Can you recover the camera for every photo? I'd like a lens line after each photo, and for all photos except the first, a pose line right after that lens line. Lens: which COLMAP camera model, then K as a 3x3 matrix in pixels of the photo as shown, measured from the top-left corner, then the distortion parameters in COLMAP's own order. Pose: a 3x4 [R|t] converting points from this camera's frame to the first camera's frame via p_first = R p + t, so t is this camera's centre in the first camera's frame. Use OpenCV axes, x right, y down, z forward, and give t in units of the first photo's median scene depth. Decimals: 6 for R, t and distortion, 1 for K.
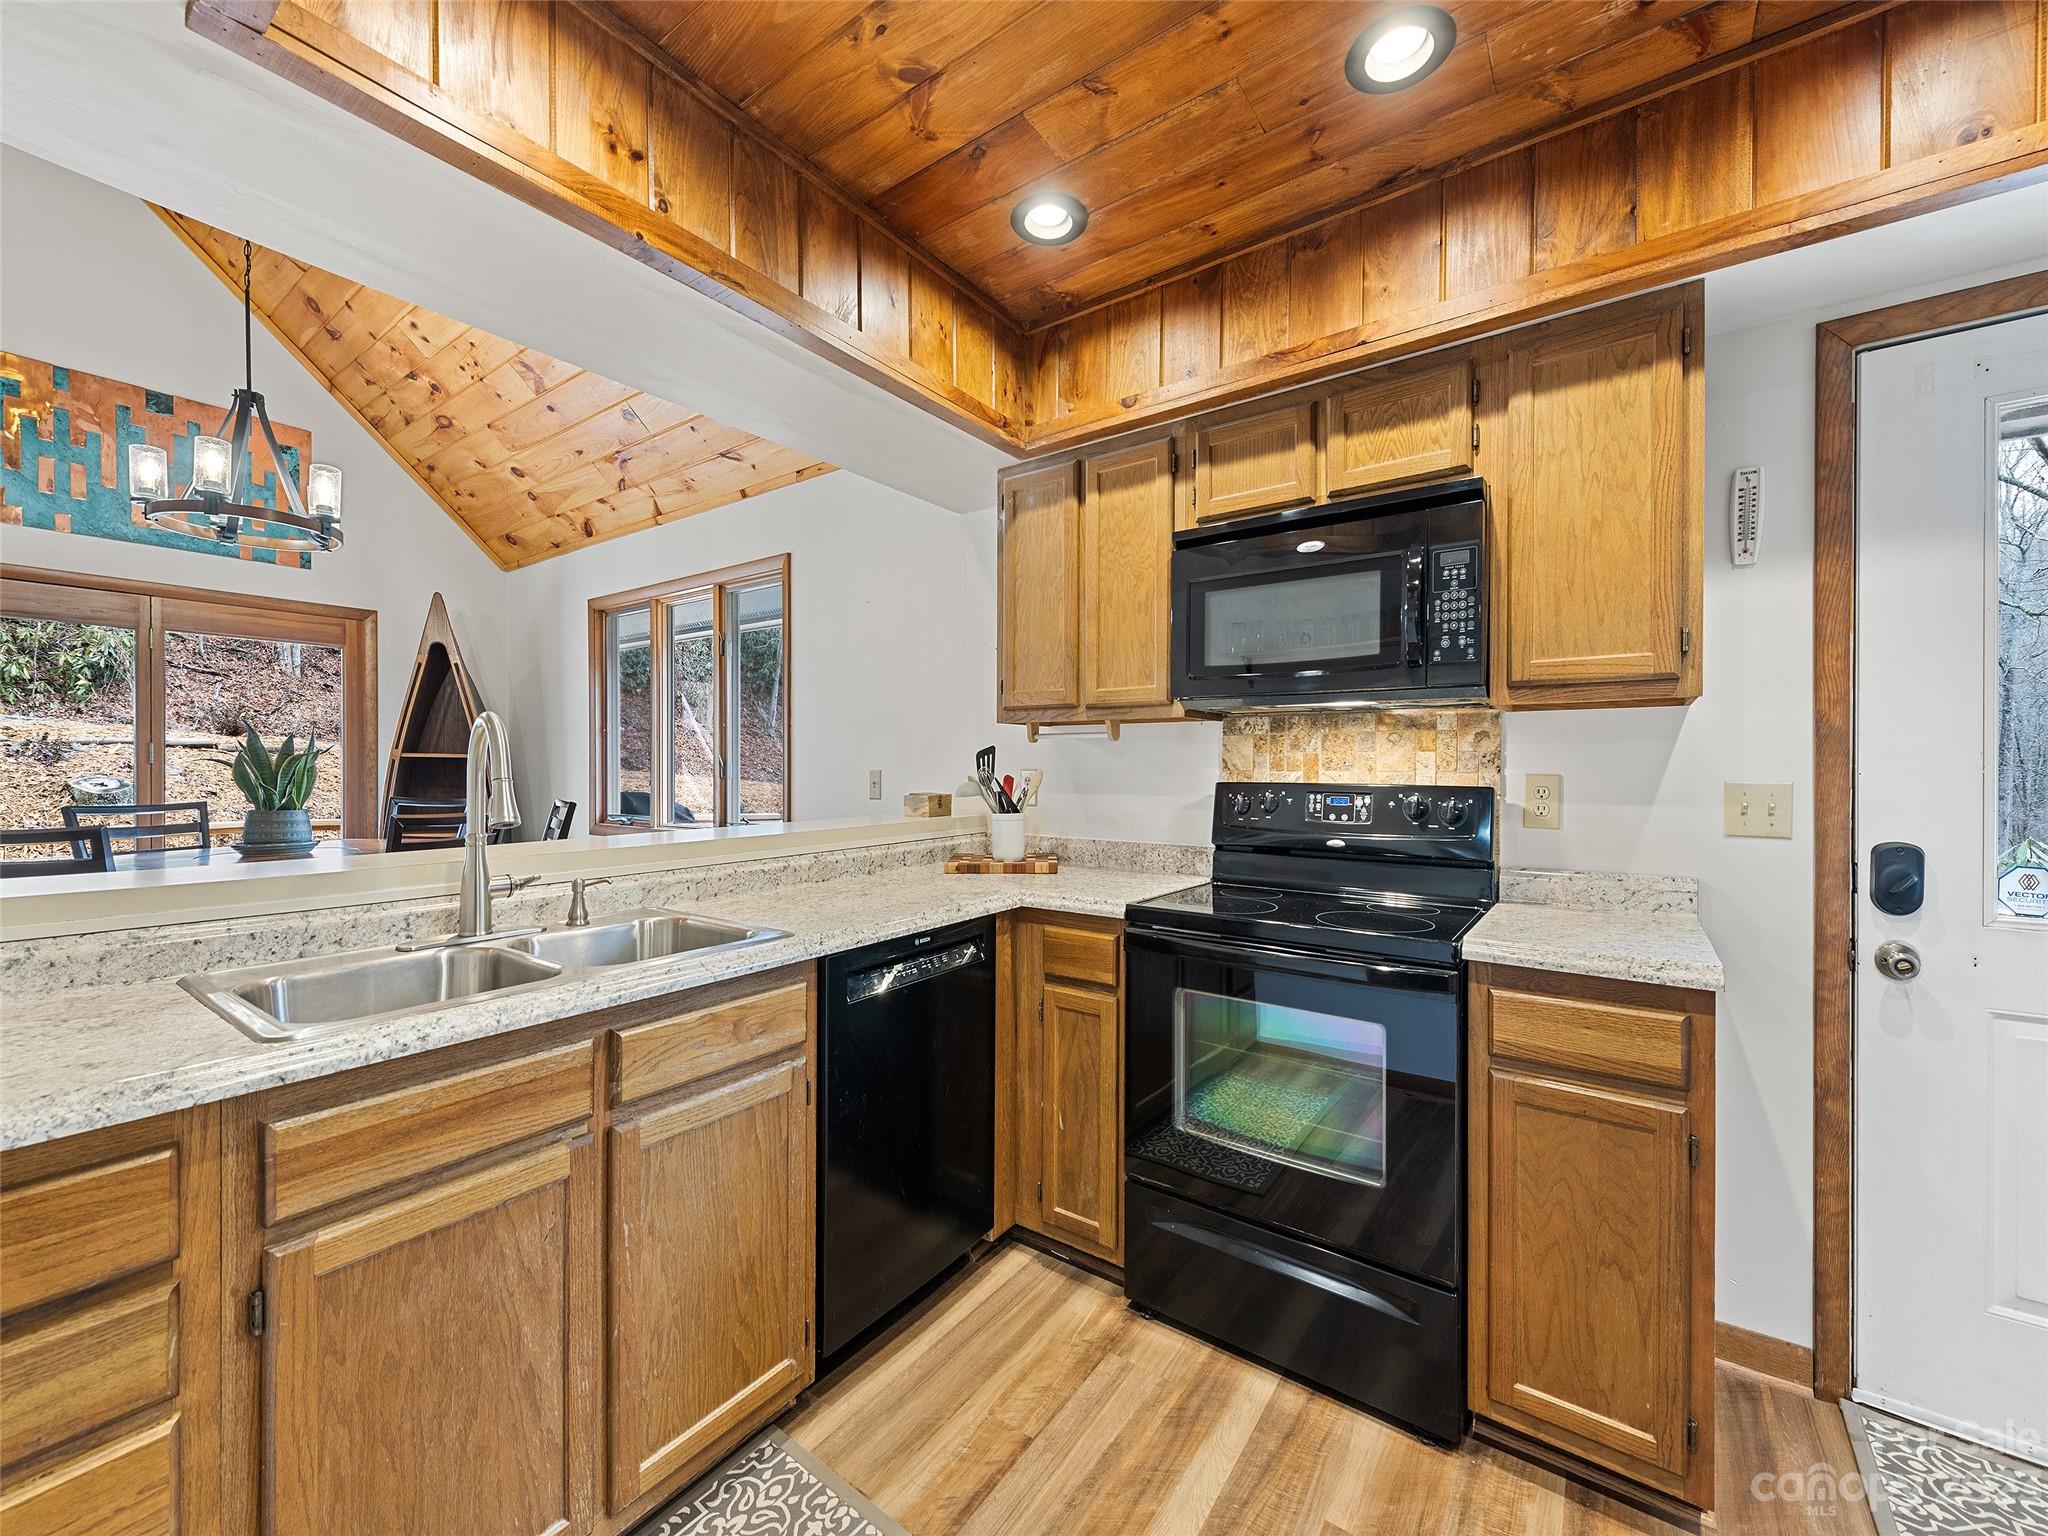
lens RADIAL K [[809.6, 0, 1025.5], [0, 809.6, 770.4], [0, 0, 1]] dist [0.015903, -0.006465]
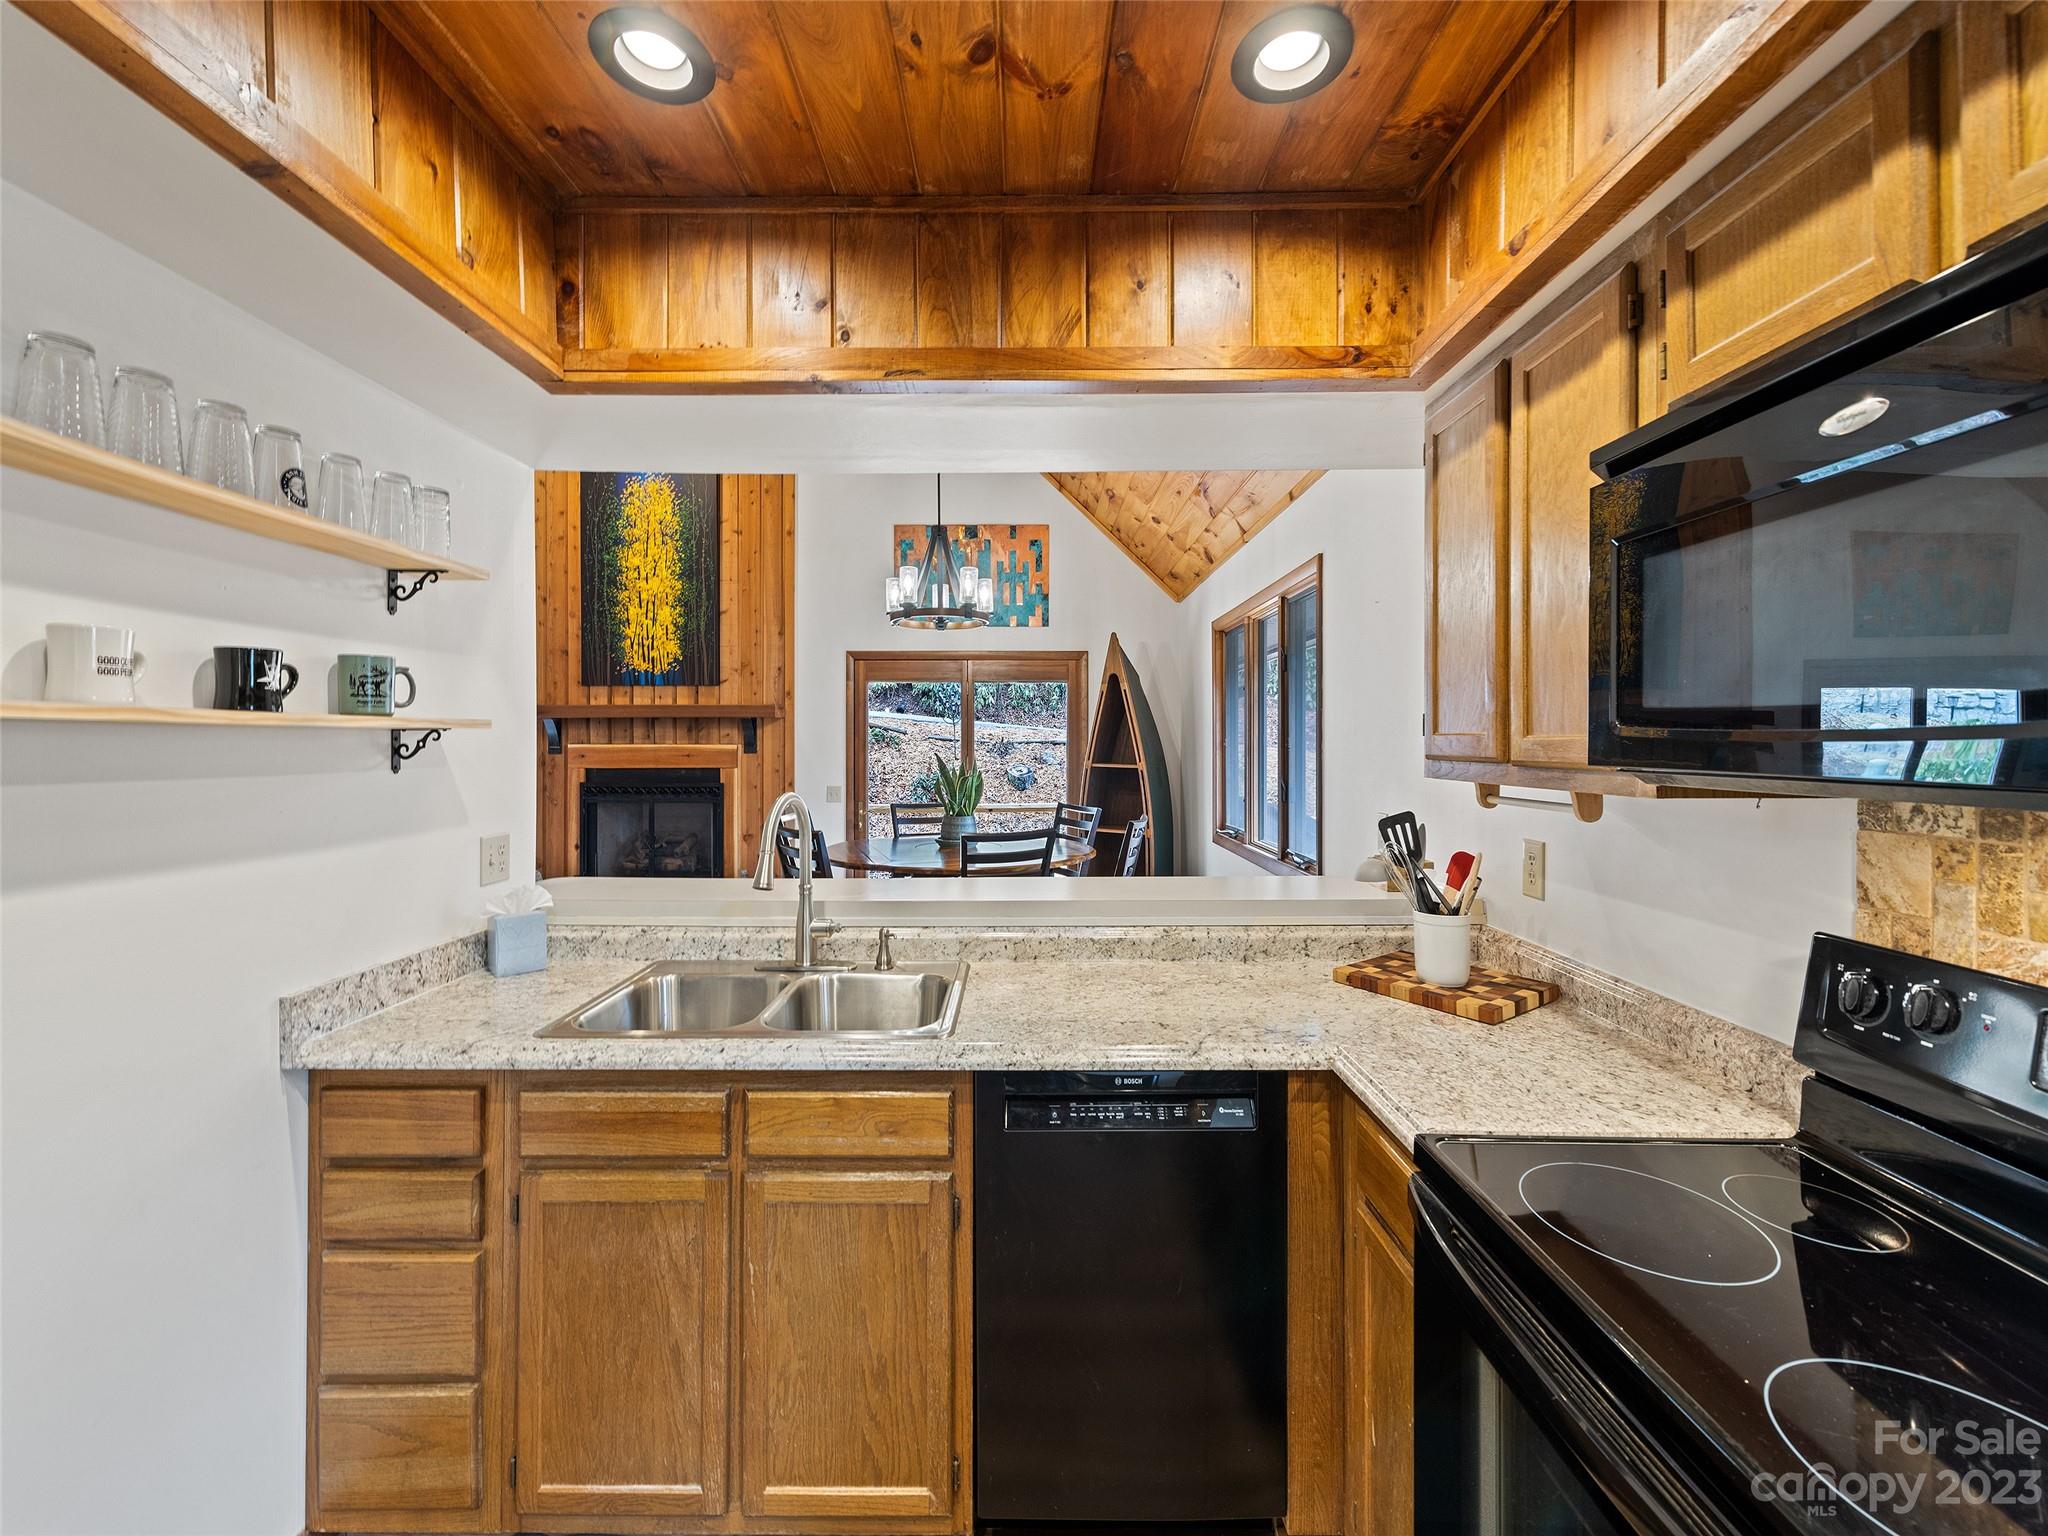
lens RADIAL K [[808.3, 0, 1019.1], [0, 808.3, 742.1], [0, 0, 1]] dist [0.014586, -0.005199]
pose [[0.579222, -0.001569, -0.815168, 0.460830], [-0.003953, 0.999981, -0.004733, -0.117716], [0.815160, 0.005964, 0.579205, 0.455933]]
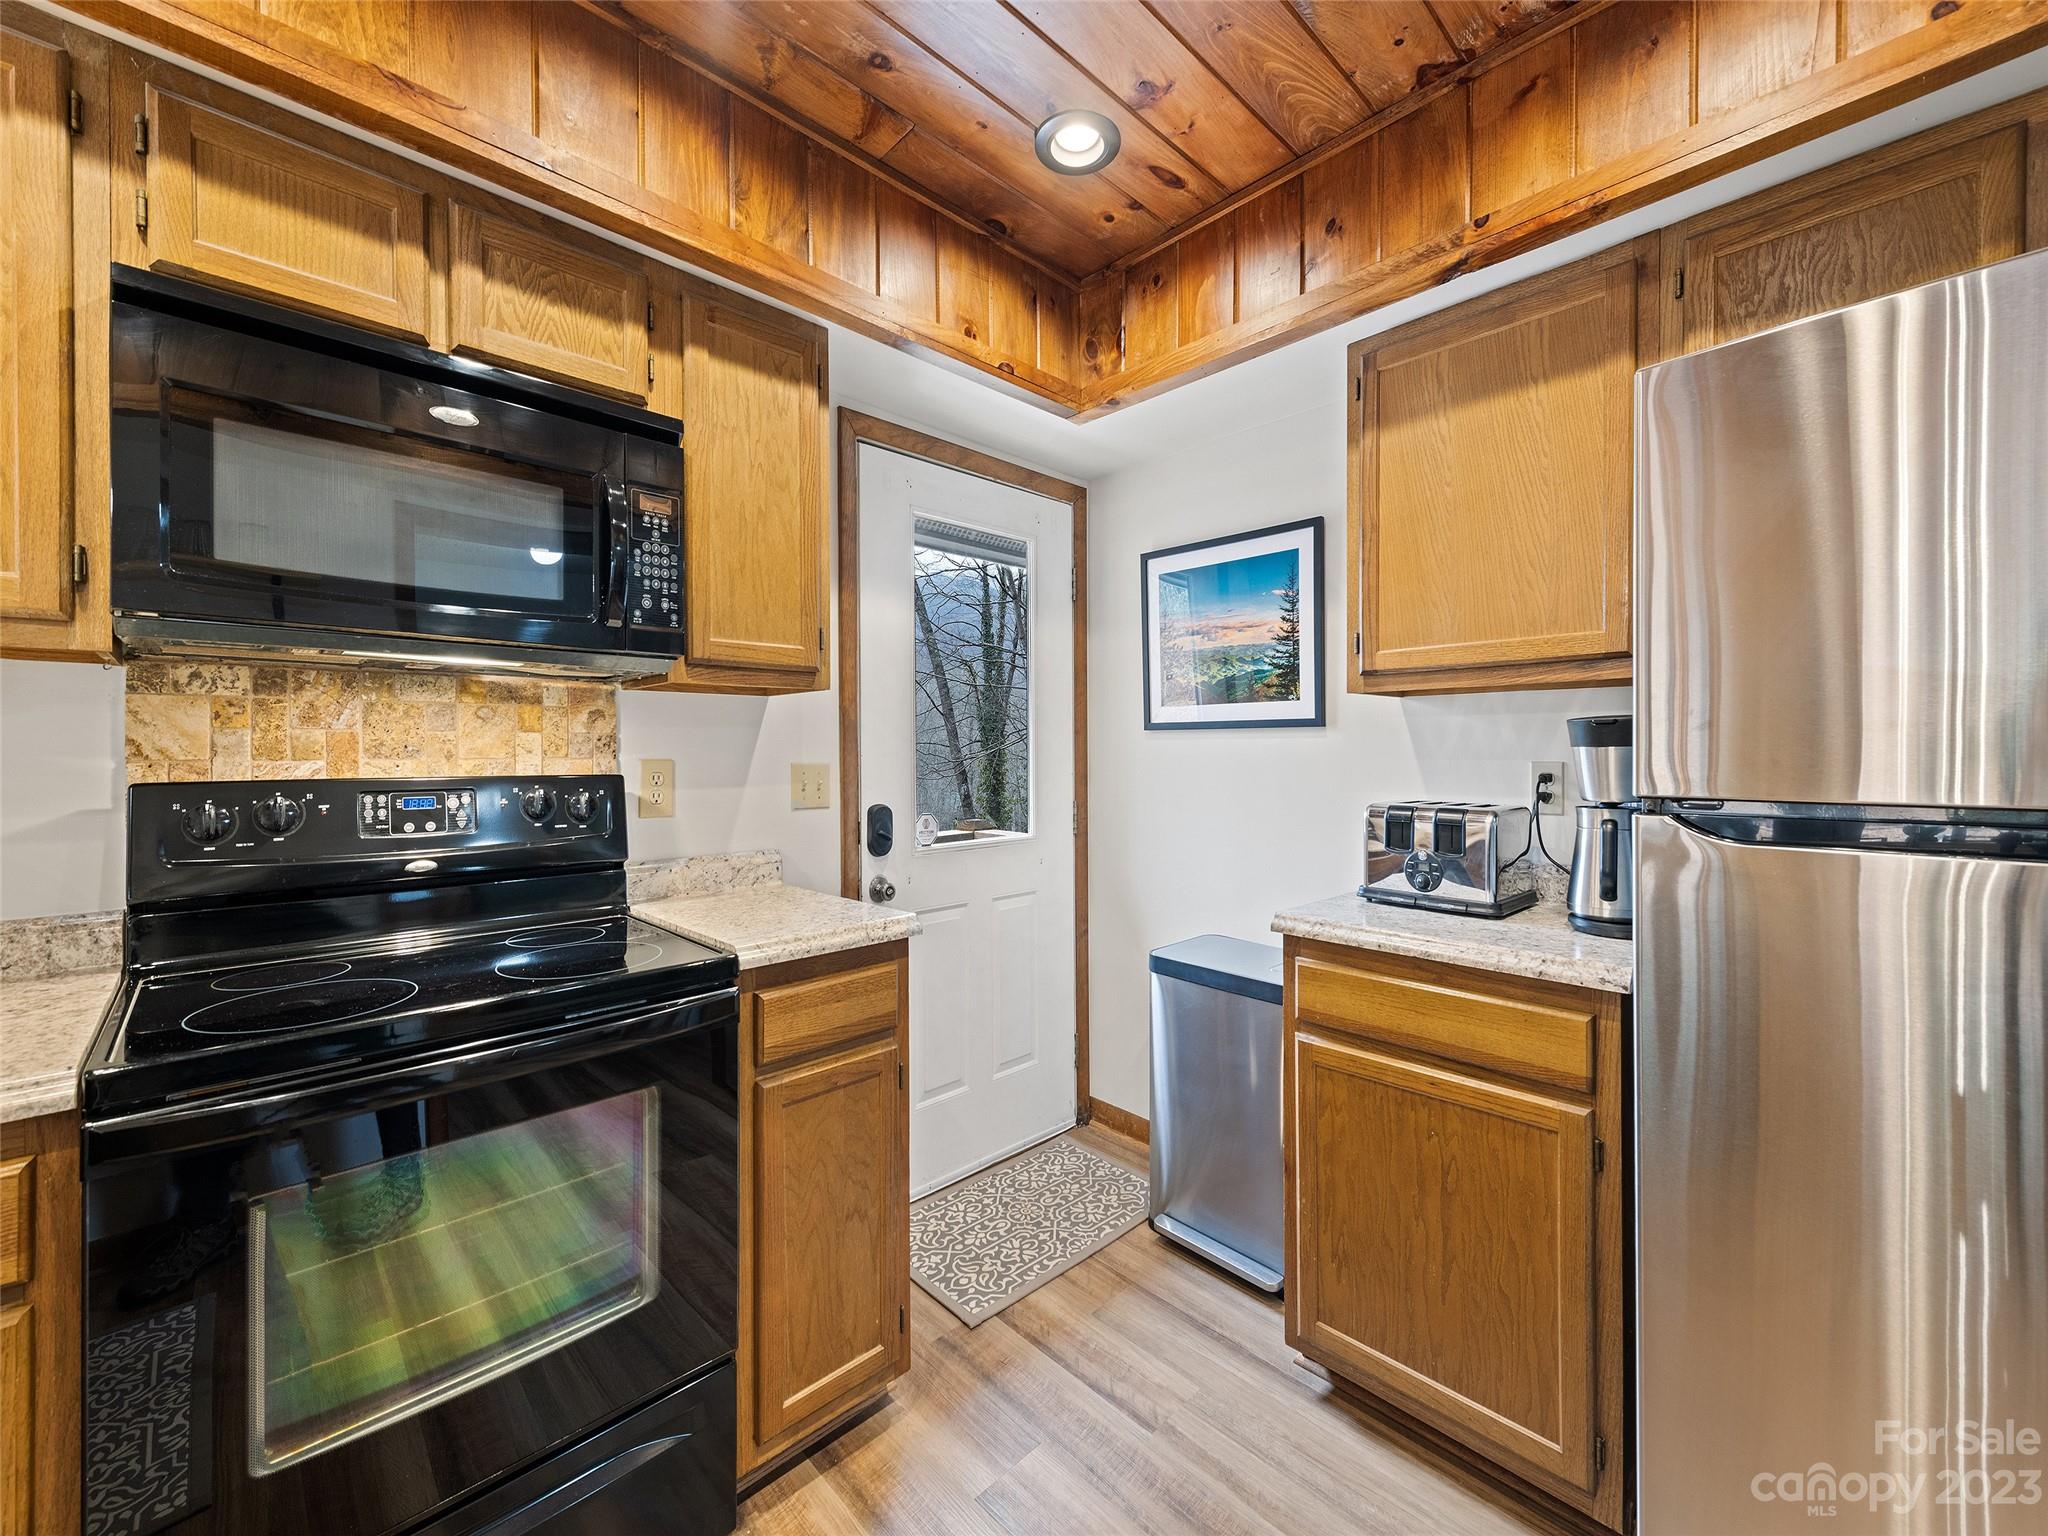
lens RADIAL K [[815.0, 0, 1020.5], [0, 815.0, 753.4], [0, 0, 1]] dist [0.014609, -0.004935]
pose [[0.179223, -0.006085, 0.983790, -0.230553], [0.008018, 0.999957, 0.004725, -0.003250], [-0.983776, 0.007041, 0.179264, 0.455305]]
